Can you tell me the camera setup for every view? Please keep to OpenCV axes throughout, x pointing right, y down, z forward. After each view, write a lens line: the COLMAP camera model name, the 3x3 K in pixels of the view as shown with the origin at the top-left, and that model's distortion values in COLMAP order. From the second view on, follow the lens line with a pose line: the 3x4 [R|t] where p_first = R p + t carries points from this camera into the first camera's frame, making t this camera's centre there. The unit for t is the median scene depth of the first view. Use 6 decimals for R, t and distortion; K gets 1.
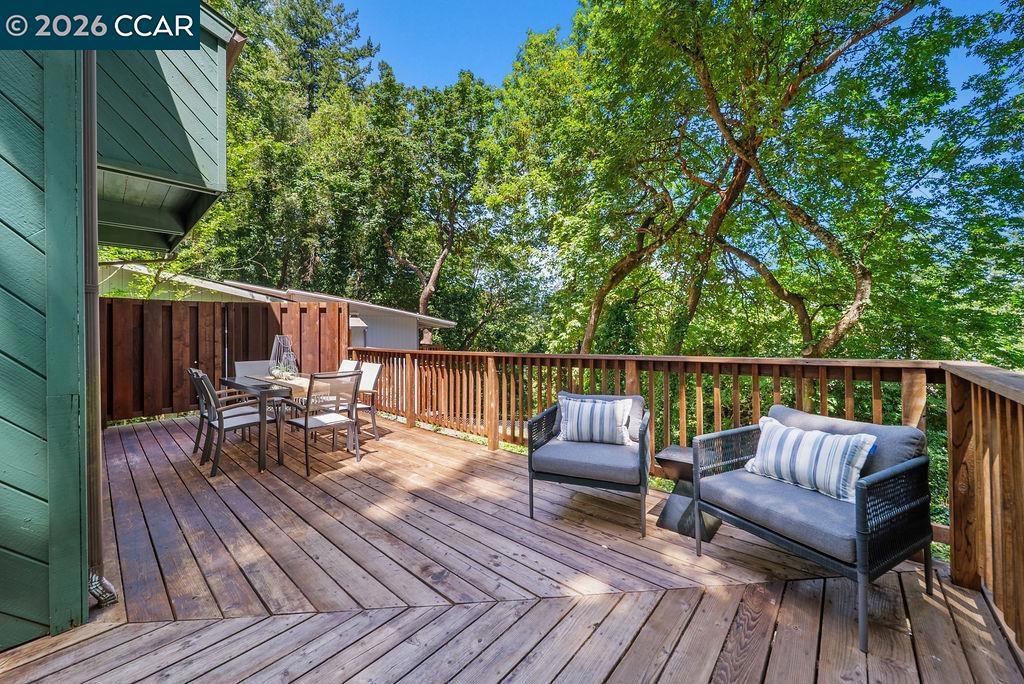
lens RADIAL K [[376.6, 0, 516.1], [0, 376.6, 328.7], [0, 0, 1]] dist [-0.001237, -0.000422]
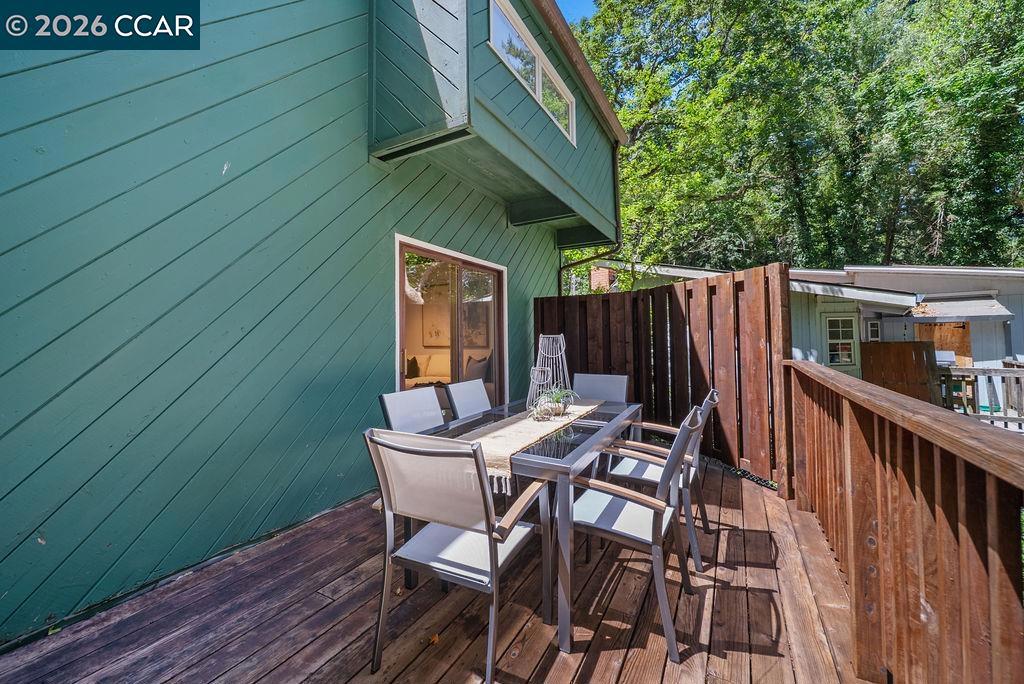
lens RADIAL K [[395.5, 0, 535.5], [0, 395.5, 315.1], [0, 0, 1]] dist [-0.000546, 0.000014]
pose [[0.209624, -0.044535, -0.976767, -0.012808], [0.017215, 0.998975, -0.041853, 0.002517], [0.977631, -0.008042, 0.210176, 0.196234]]
